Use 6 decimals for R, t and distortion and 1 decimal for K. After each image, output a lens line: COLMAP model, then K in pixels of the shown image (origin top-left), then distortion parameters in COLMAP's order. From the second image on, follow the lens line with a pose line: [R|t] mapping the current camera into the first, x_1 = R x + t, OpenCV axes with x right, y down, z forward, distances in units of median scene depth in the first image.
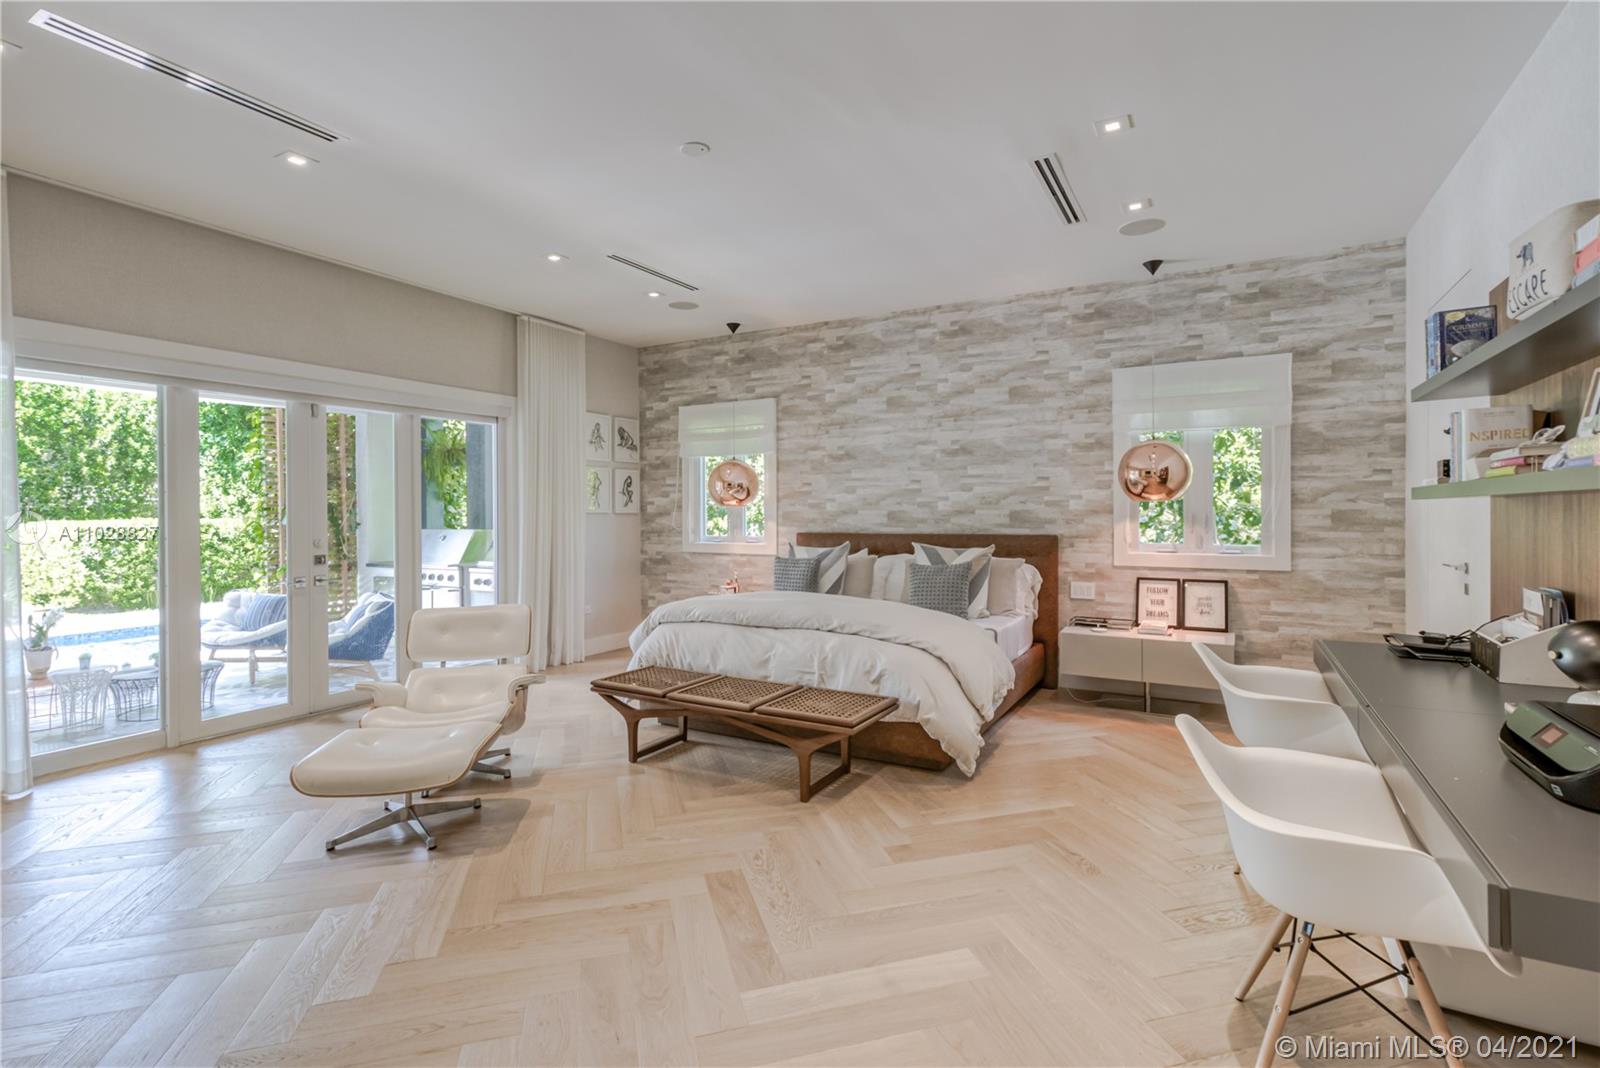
lens RADIAL K [[723.2, 0, 805.1], [0, 723.2, 516.4], [0, 0, 1]] dist [0.003187, 0.004217]
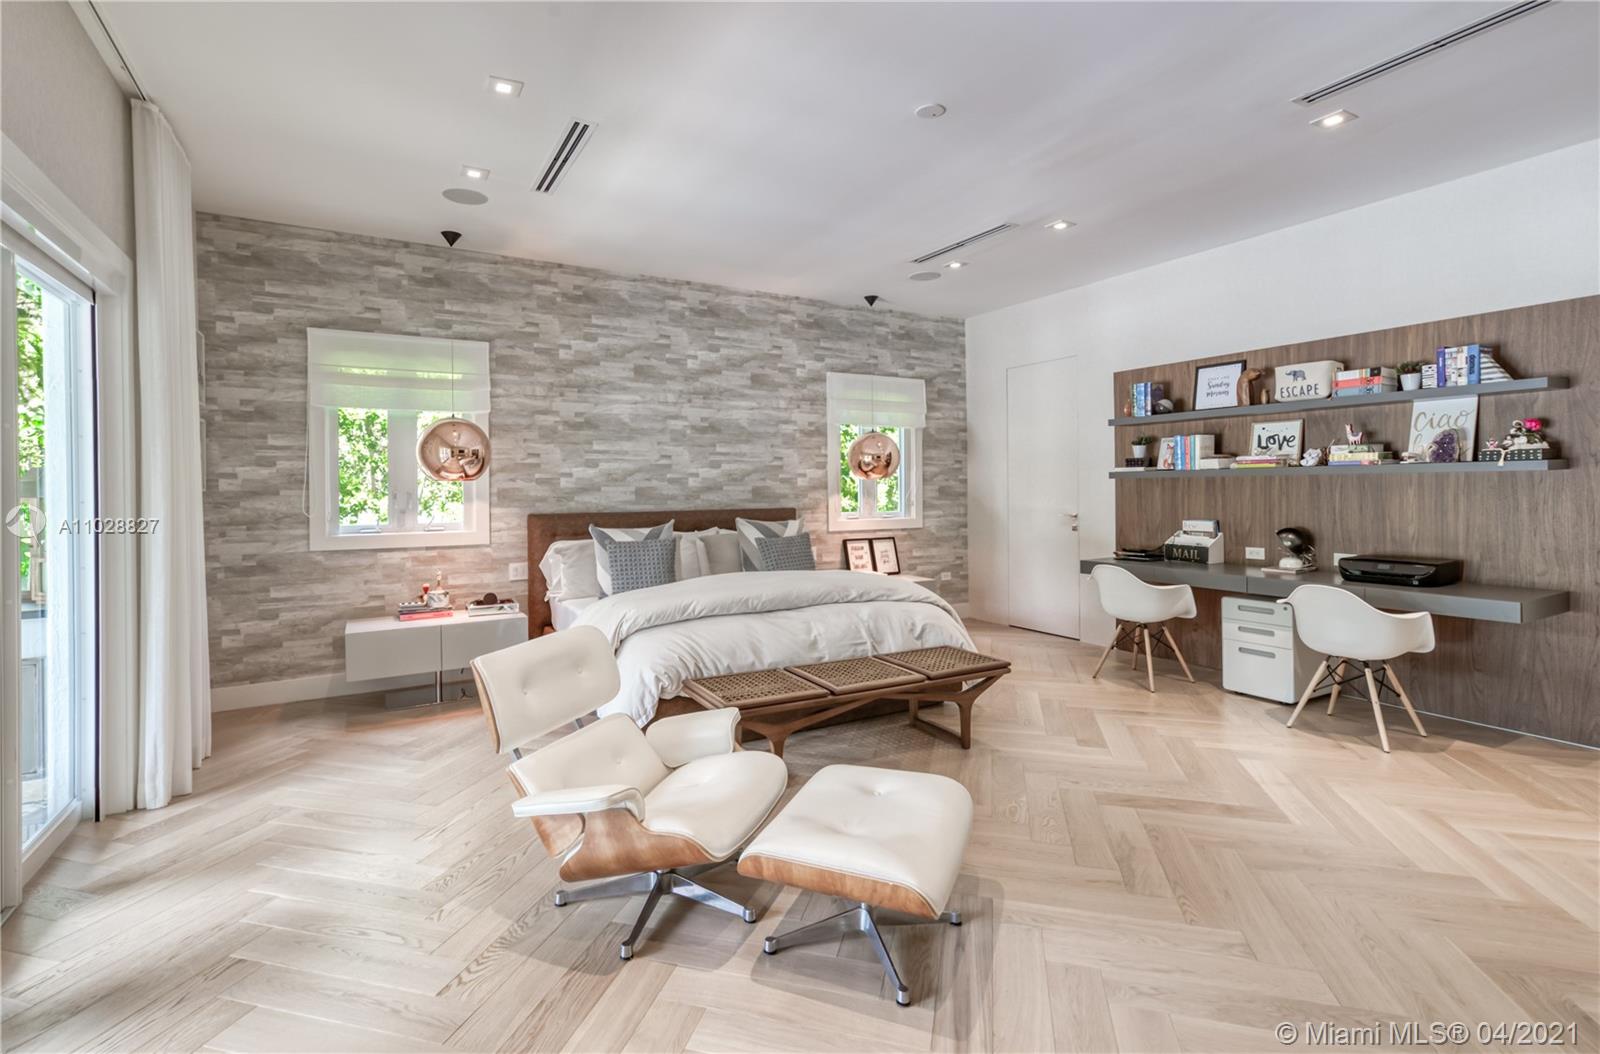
lens RADIAL K [[770.0, 0, 748.3], [0, 770.0, 487.4], [0, 0, 1]] dist [0.019669, 0.000838]
pose [[0.541554, -0.000296, 0.840666, -0.641493], [0.010332, 0.999927, -0.006304, 0.000150], [-0.840603, 0.012099, 0.541517, 0.346884]]
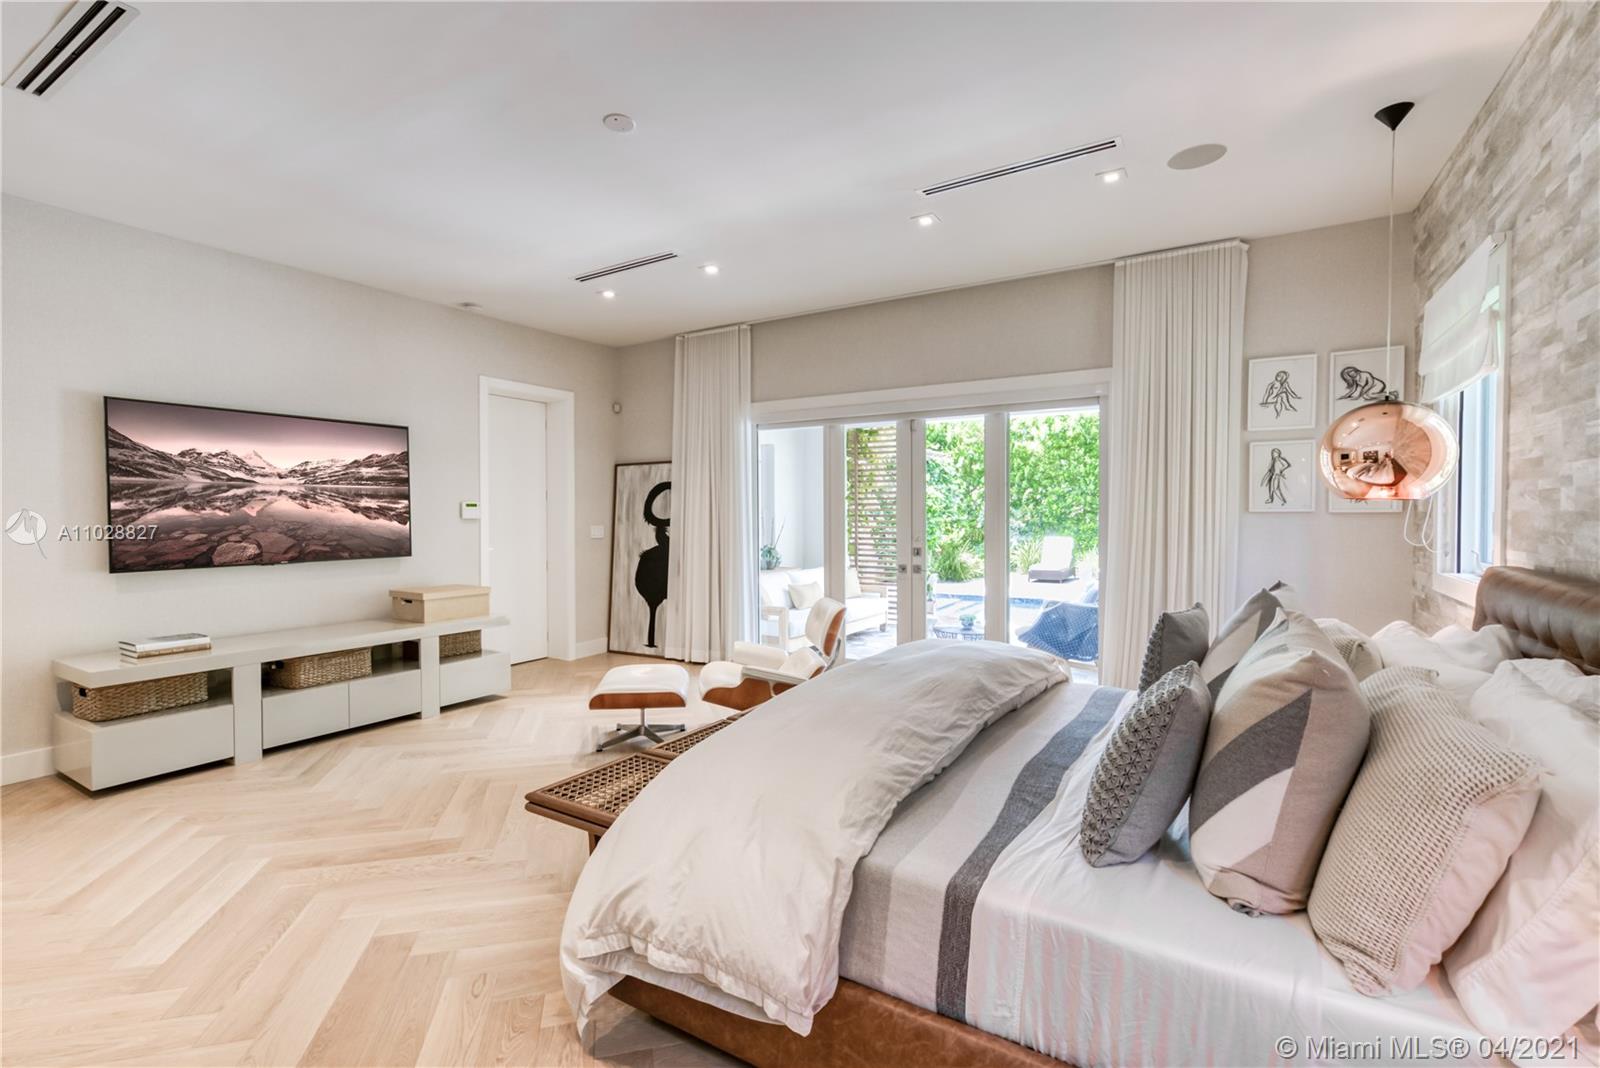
lens RADIAL K [[723.2, 0, 791.6], [0, 723.2, 532.5], [0, 0, 1]] dist [0.003187, 0.004217]
pose [[-0.026050, 0.035058, -0.999046, 0.420377], [-0.001324, 0.999383, 0.035105, -0.010185], [0.999660, 0.002237, -0.025987, 0.673178]]
